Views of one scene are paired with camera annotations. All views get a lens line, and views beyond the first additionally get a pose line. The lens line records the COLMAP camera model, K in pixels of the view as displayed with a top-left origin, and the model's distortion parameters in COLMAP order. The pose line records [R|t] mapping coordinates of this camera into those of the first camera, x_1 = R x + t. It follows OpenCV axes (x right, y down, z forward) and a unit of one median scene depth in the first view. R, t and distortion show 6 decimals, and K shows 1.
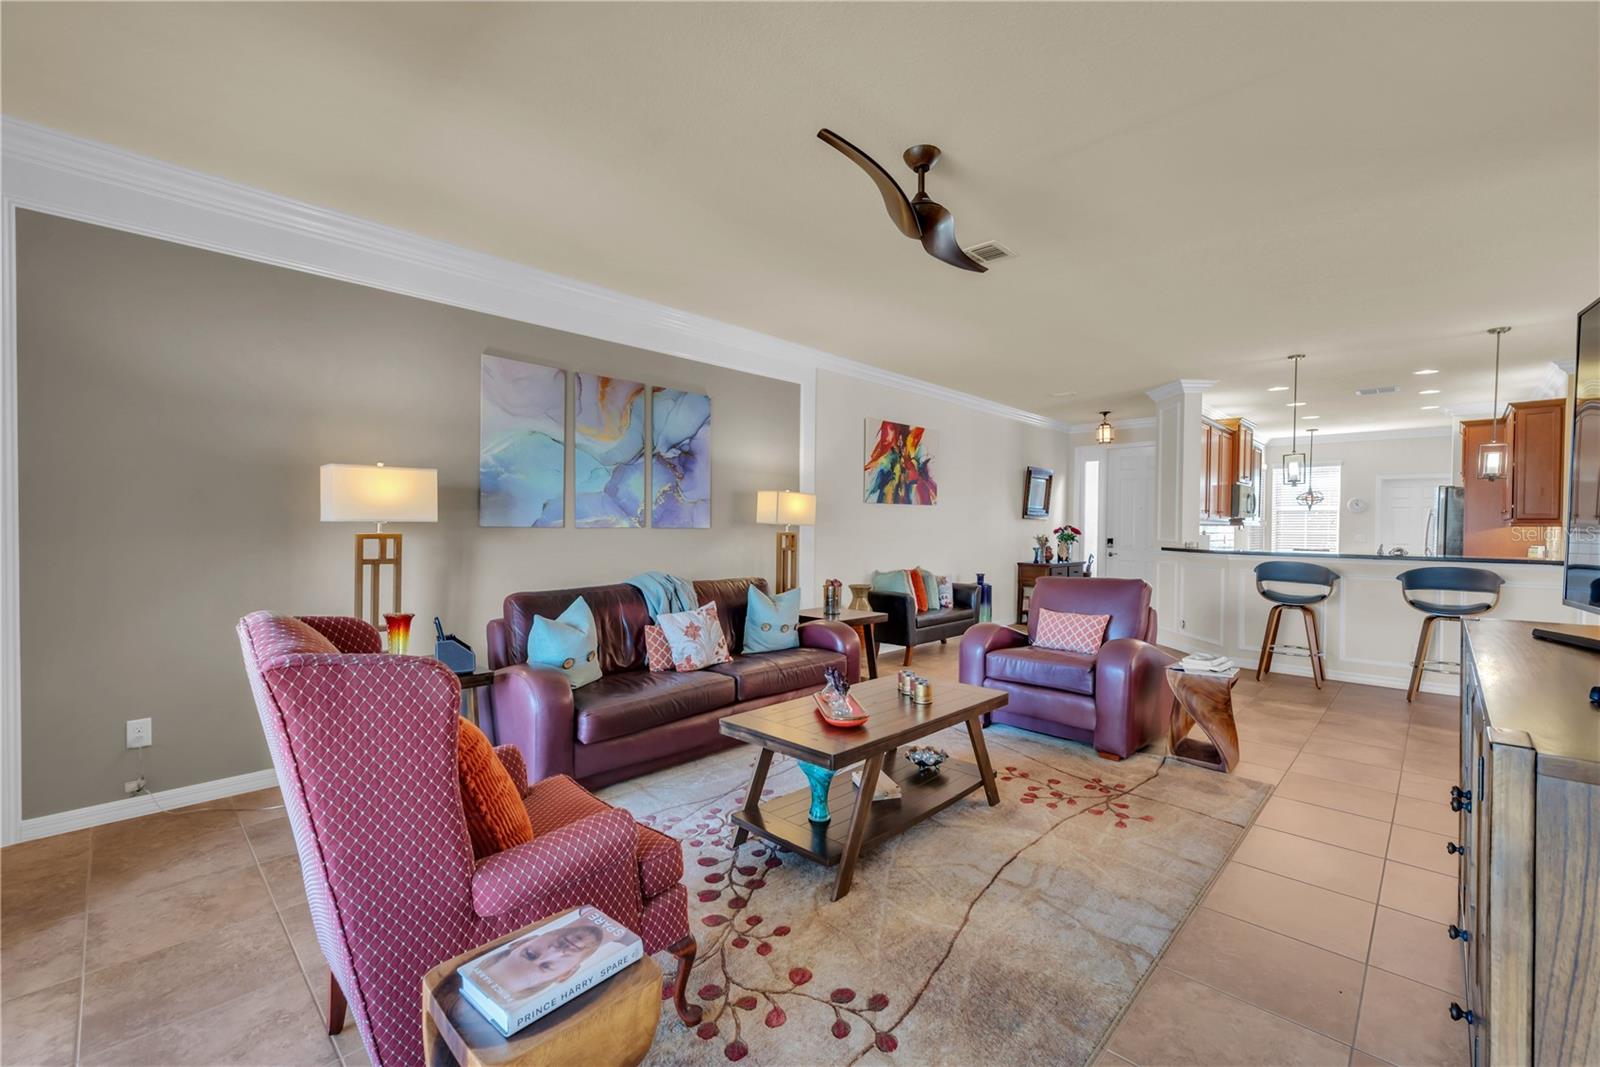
lens RADIAL K [[670.1, 0, 800.0], [0, 670.1, 533.5], [0, 0, 1]] dist [0.002770, 0.000290]
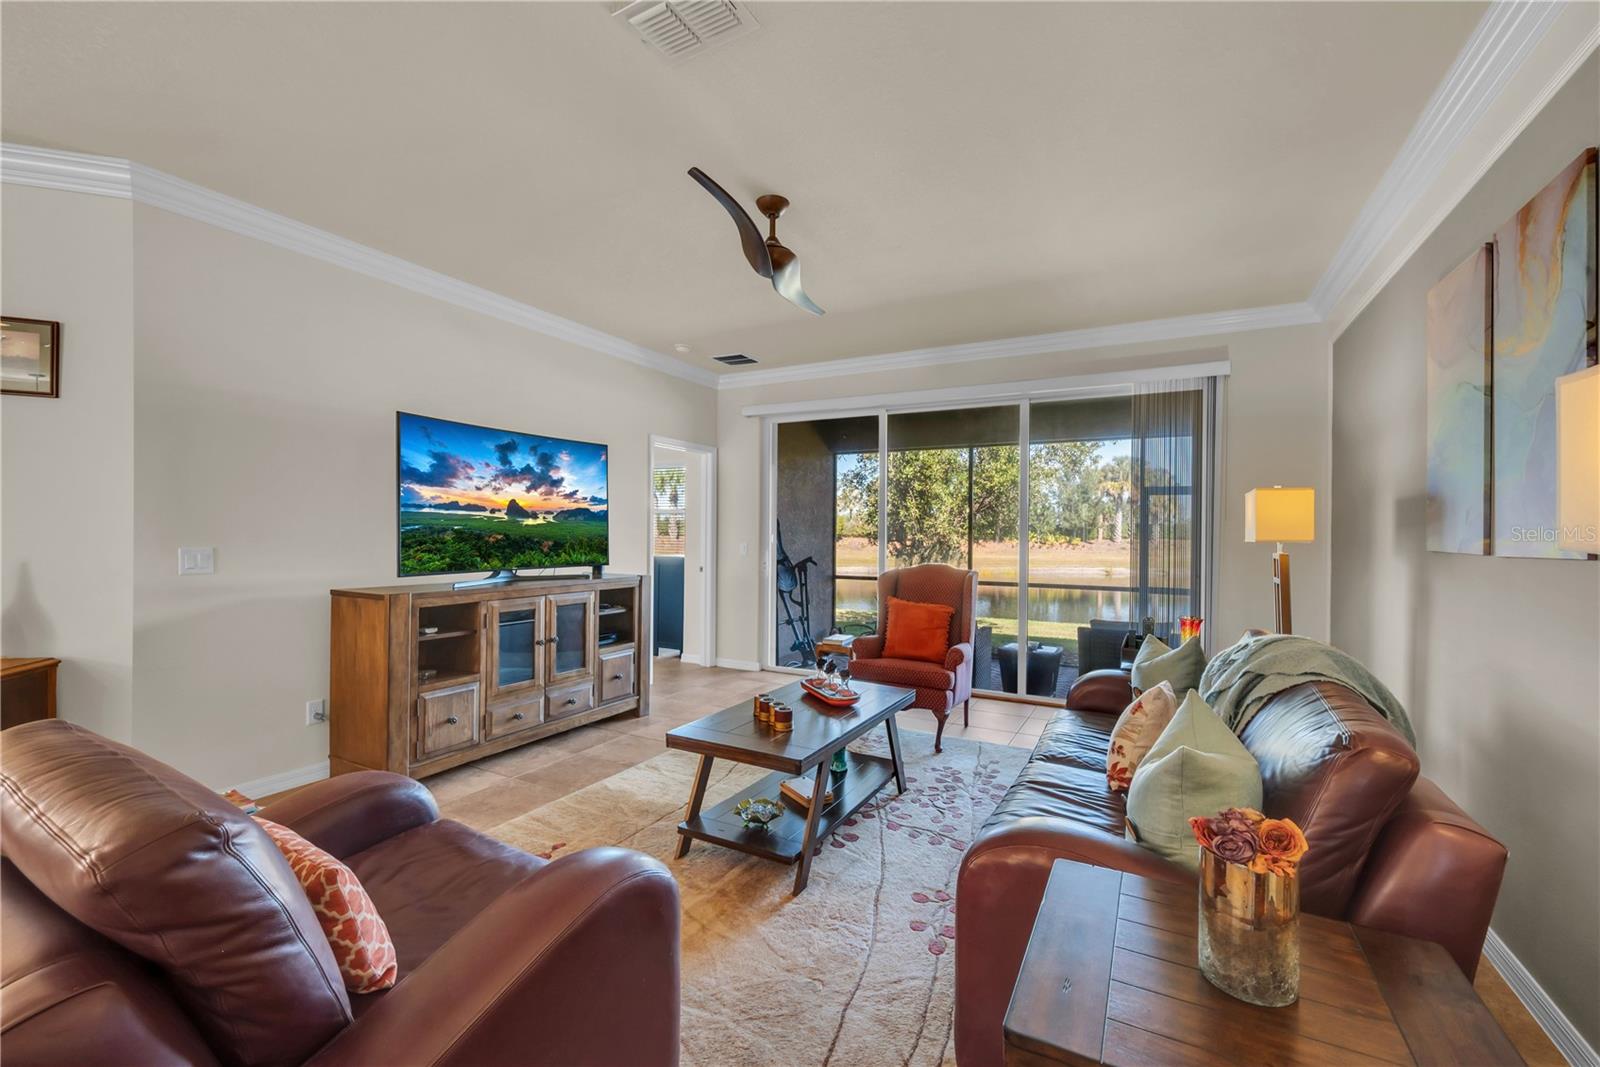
lens RADIAL K [[667.6, 0, 800.7], [0, 667.6, 572.2], [0, 0, 1]] dist [0.000019, 0.000119]
pose [[-0.962658, 0.001350, -0.270718, 0.198017], [-0.017782, 0.997513, 0.068203, -0.015327], [0.270137, 0.070470, -0.960240, 0.966451]]
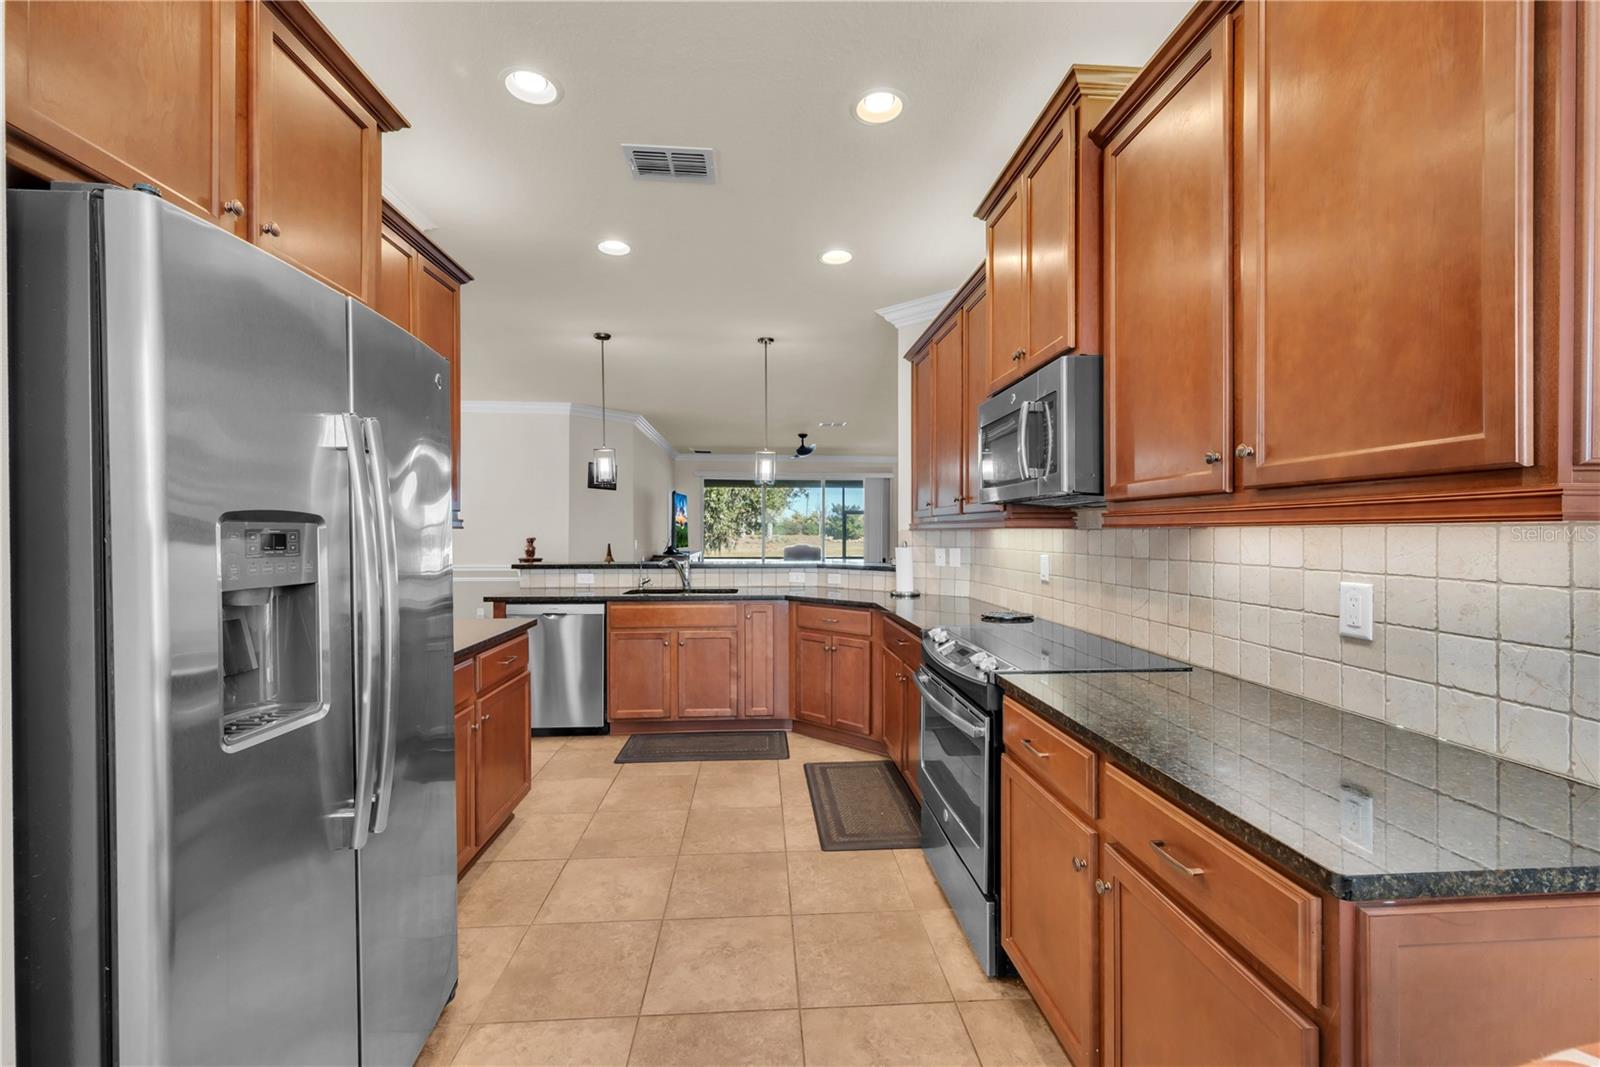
lens RADIAL K [[662.7, 0, 805.8], [0, 662.7, 534.7], [0, 0, 1]] dist [0.000112, 0.000111]
pose [[-0.667683, -0.007983, -0.744403, 1.332687], [-0.016699, 0.999852, 0.004255, -0.012806], [0.744259, 0.015272, -0.667717, 1.598403]]
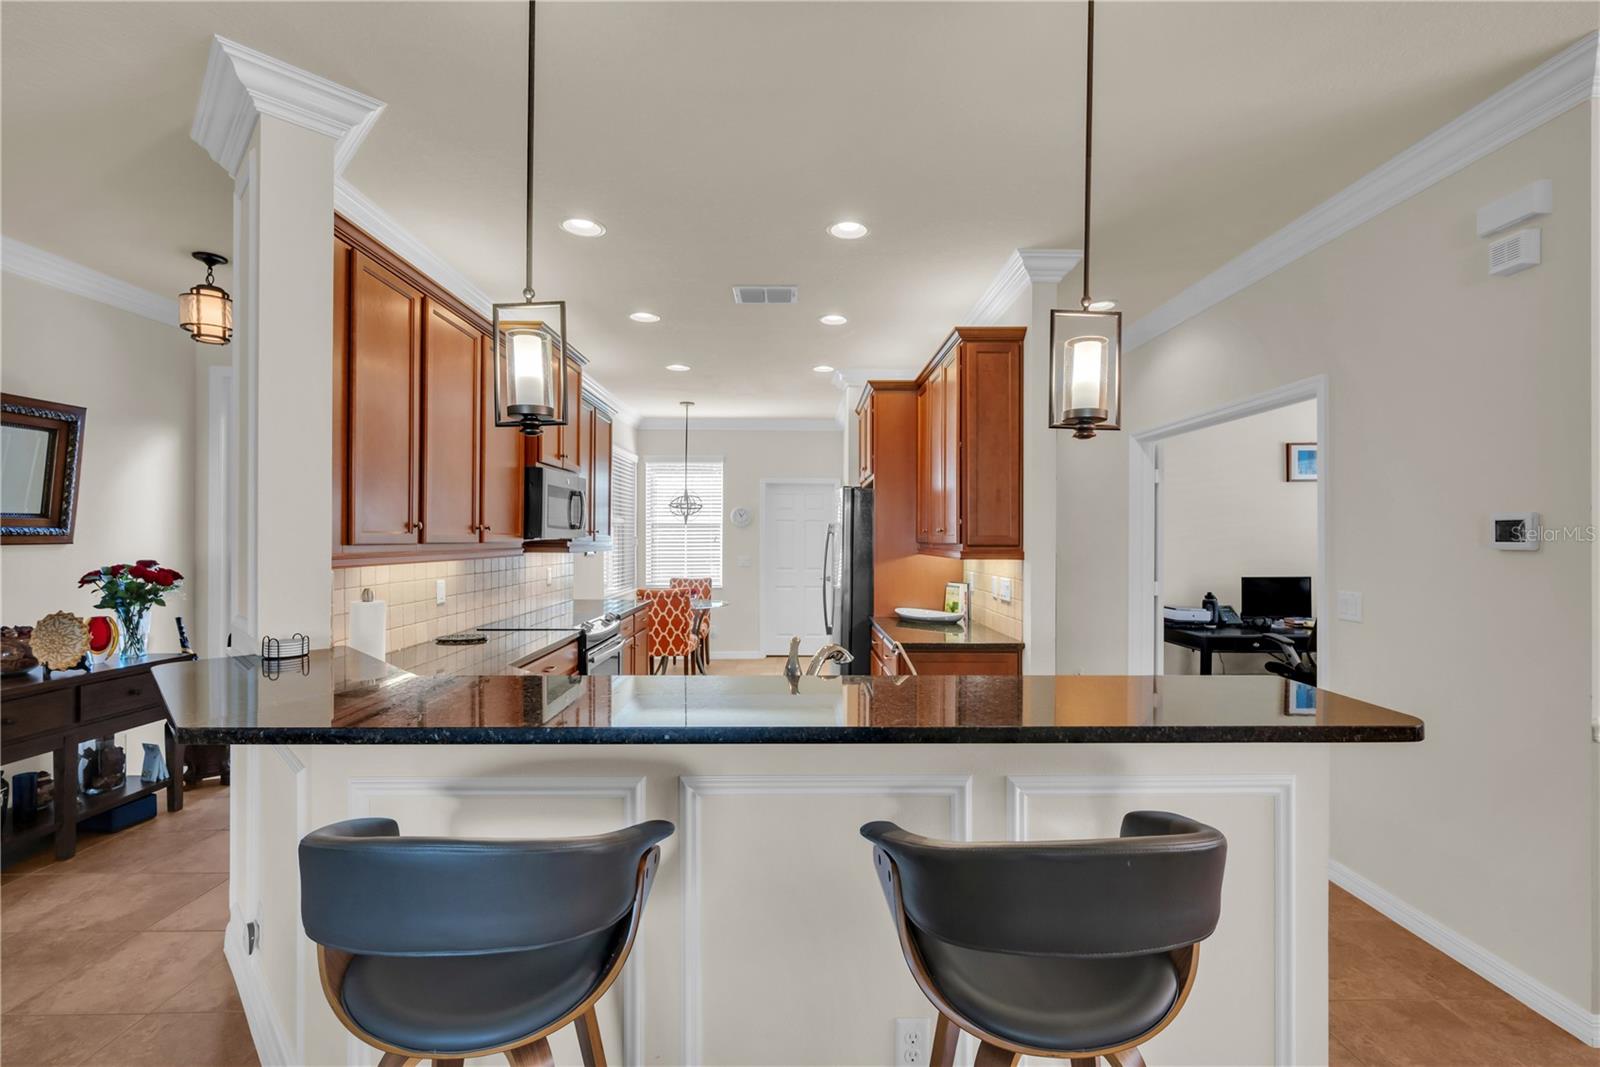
lens RADIAL K [[677.8, 0, 812.8], [0, 677.8, 533.4], [0, 0, 1]] dist [0.000238, 0.000068]
pose [[0.700899, -0.004905, 0.713243, 0.617370], [0.013613, 0.999886, -0.006501, -0.030704], [-0.713130, 0.014266, 0.700886, 0.736833]]
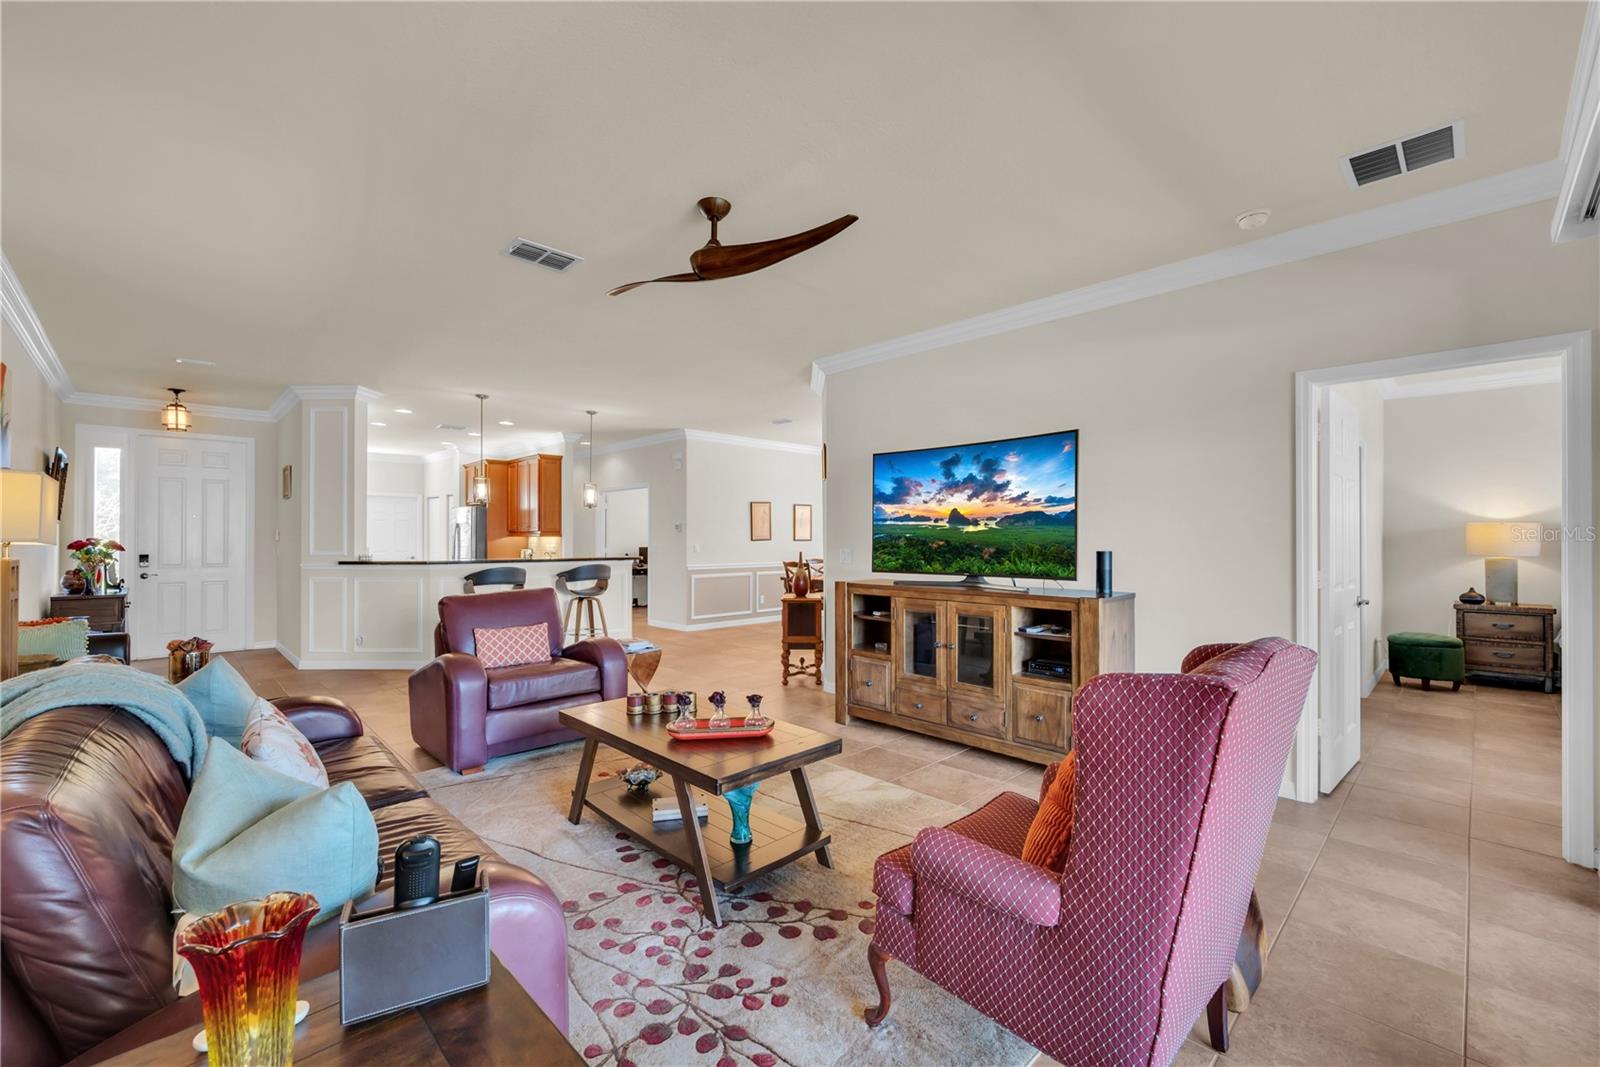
lens RADIAL K [[662.7, 0, 805.8], [0, 662.7, 534.7], [0, 0, 1]] dist [0.000112, 0.000111]
pose [[0.022686, -0.003700, 0.999736, -0.421980], [0.011841, 0.999924, 0.003432, -0.013508], [-0.999673, 0.011760, 0.022729, 0.388789]]
